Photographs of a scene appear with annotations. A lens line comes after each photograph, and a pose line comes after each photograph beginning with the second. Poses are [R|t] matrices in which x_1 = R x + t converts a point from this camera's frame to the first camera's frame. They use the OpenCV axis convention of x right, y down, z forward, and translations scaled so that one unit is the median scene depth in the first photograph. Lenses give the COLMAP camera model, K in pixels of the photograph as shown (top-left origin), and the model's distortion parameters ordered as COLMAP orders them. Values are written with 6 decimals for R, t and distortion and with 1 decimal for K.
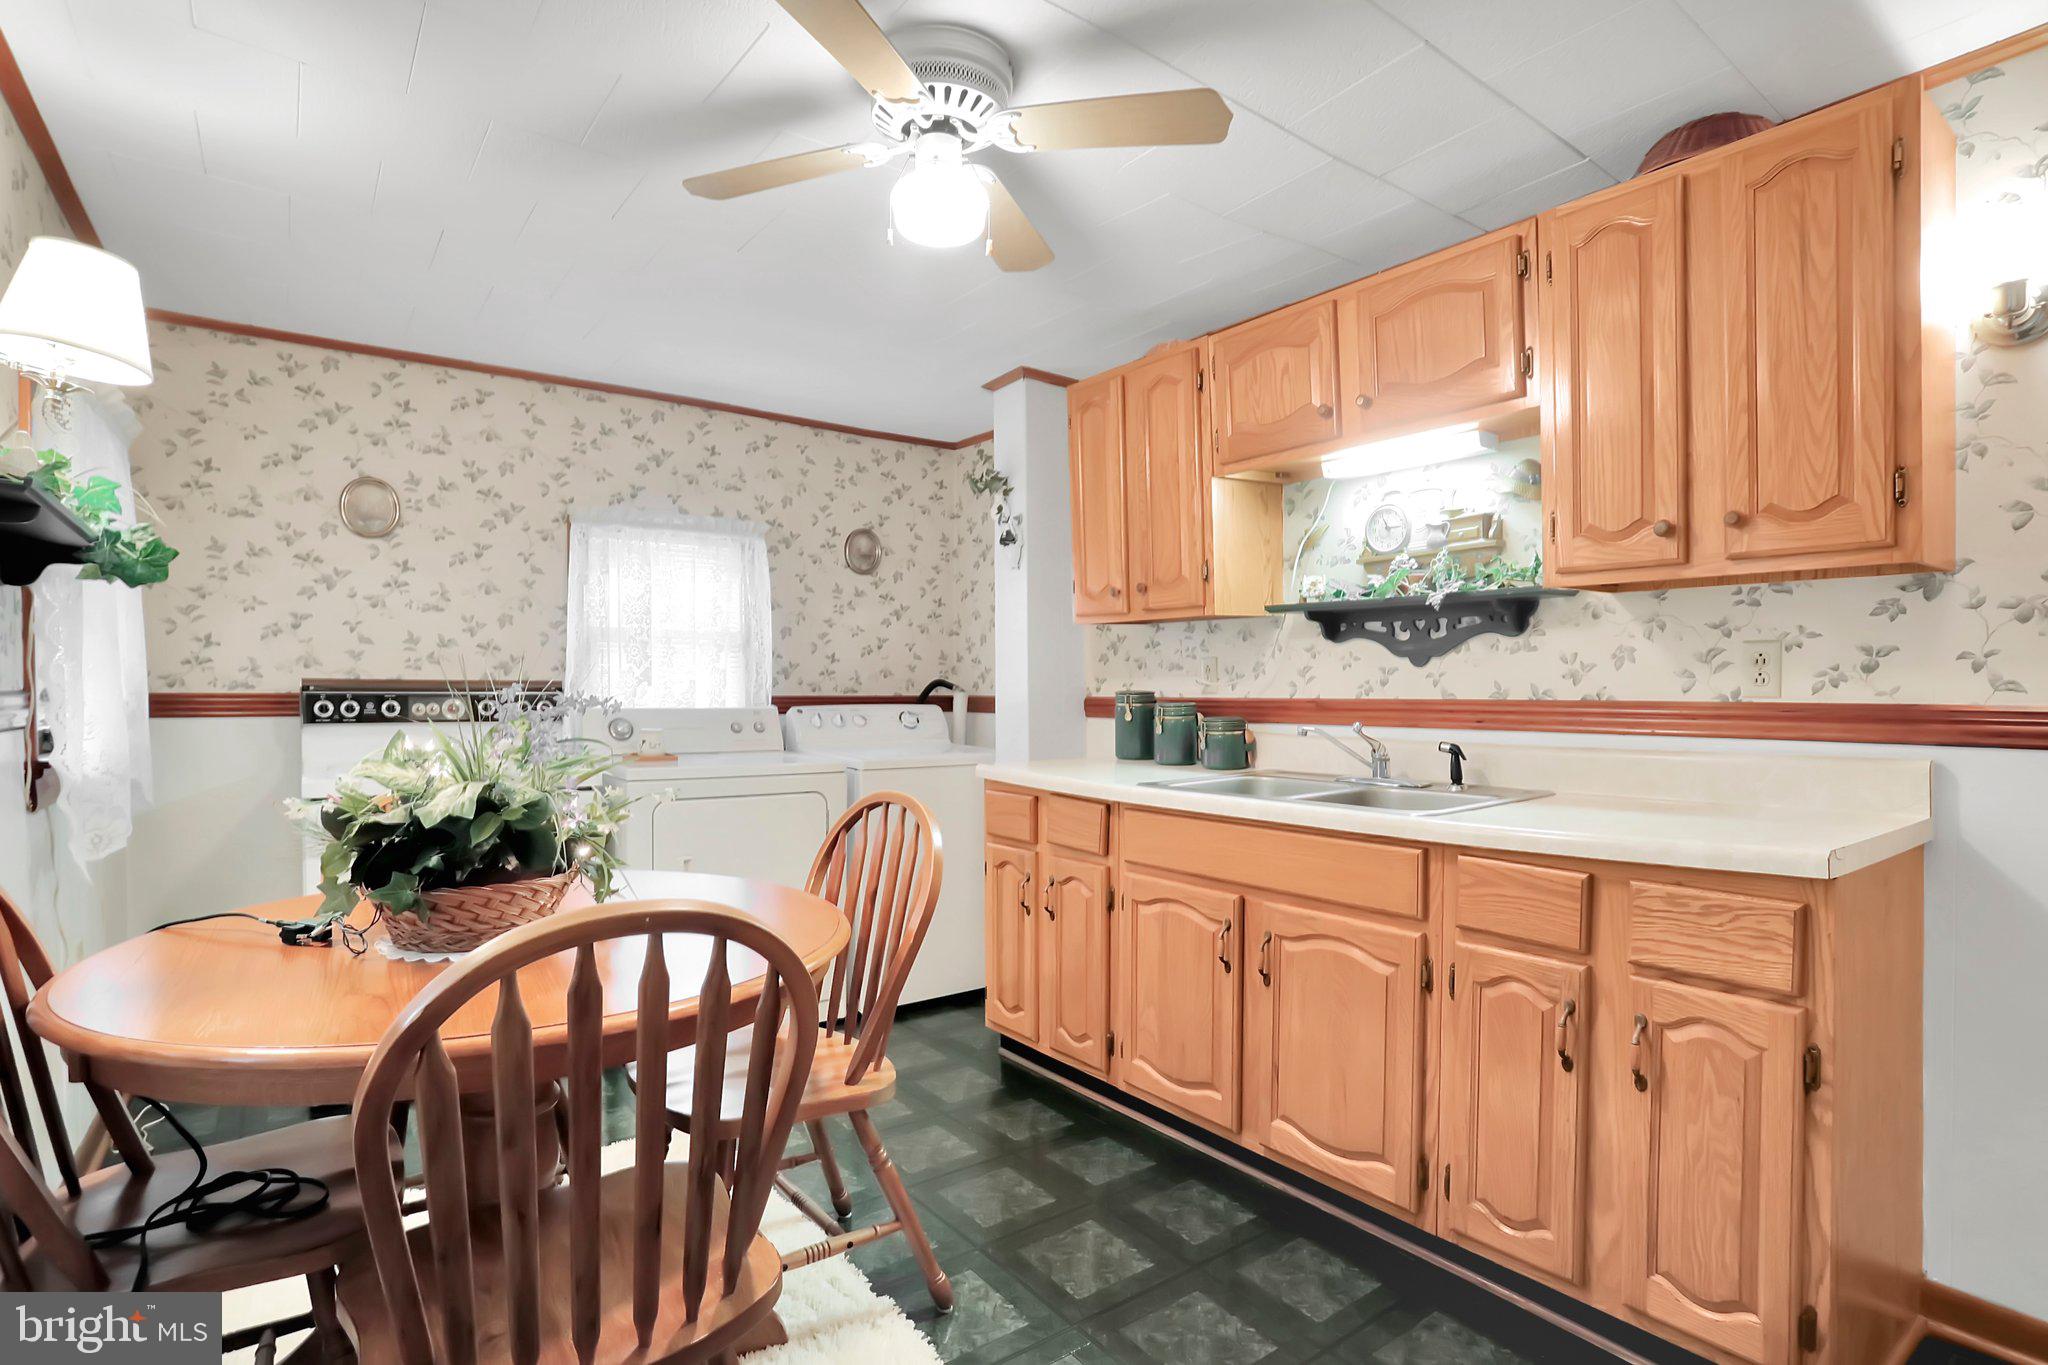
lens RADIAL K [[1012.0, 0, 1035.4], [0, 1012.0, 698.9], [0, 0, 1]] dist [-0.035078, 0.003378]
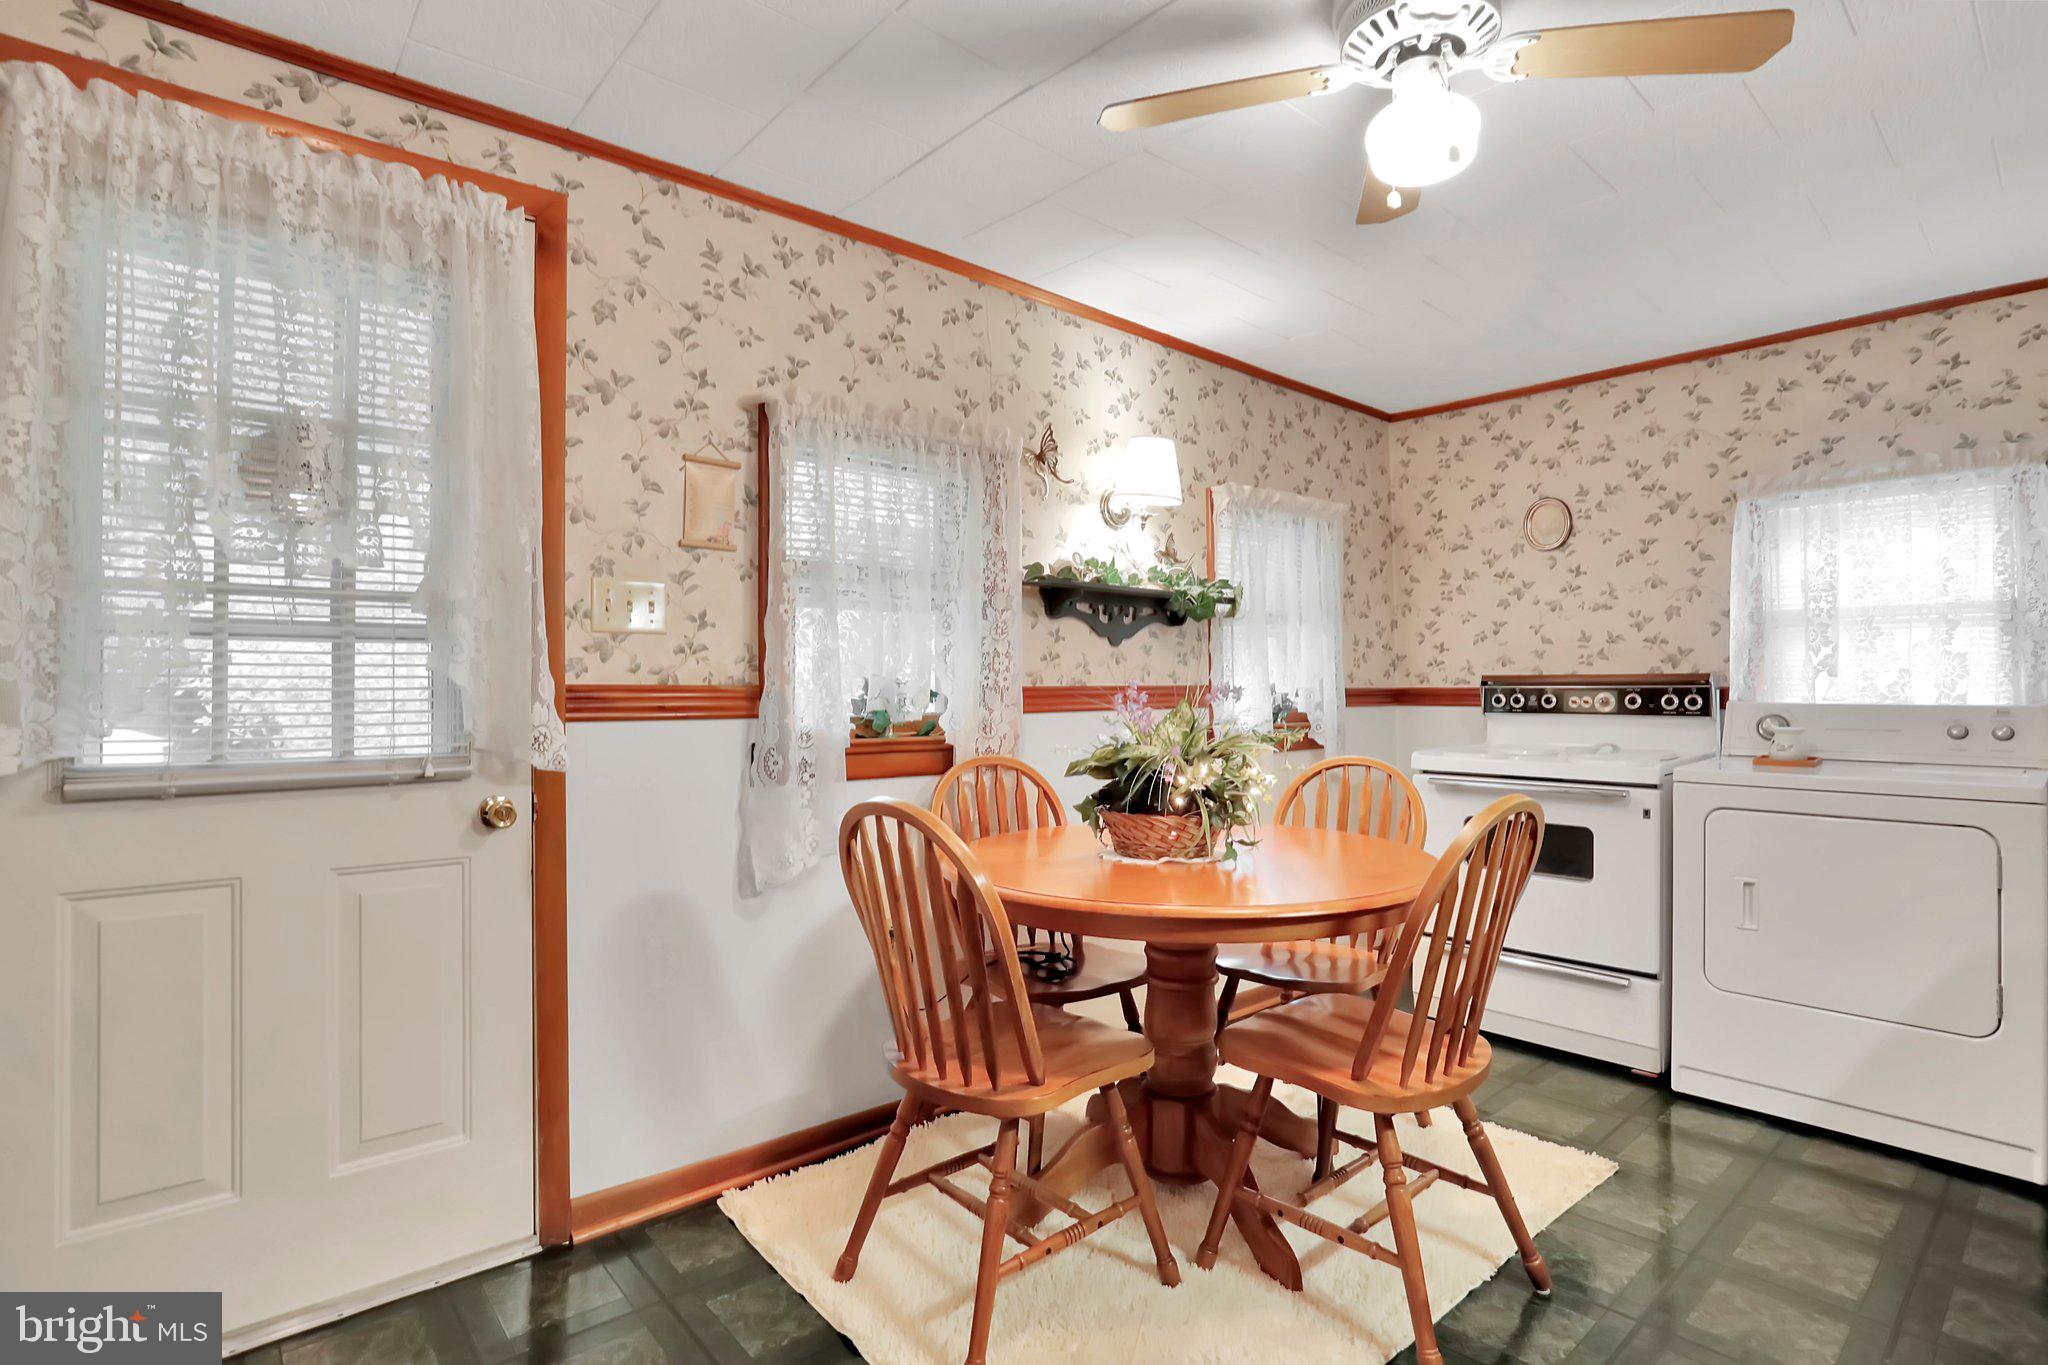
lens RADIAL K [[1012.0, 0, 1039.3], [0, 1012.0, 676.9], [0, 0, 1]] dist [-0.035078, 0.003378]
pose [[0.103535, -0.015920, -0.994498, 0.808296], [-0.002096, 0.999866, -0.016224, 0.004600], [0.994624, 0.003764, 0.103487, 0.595437]]
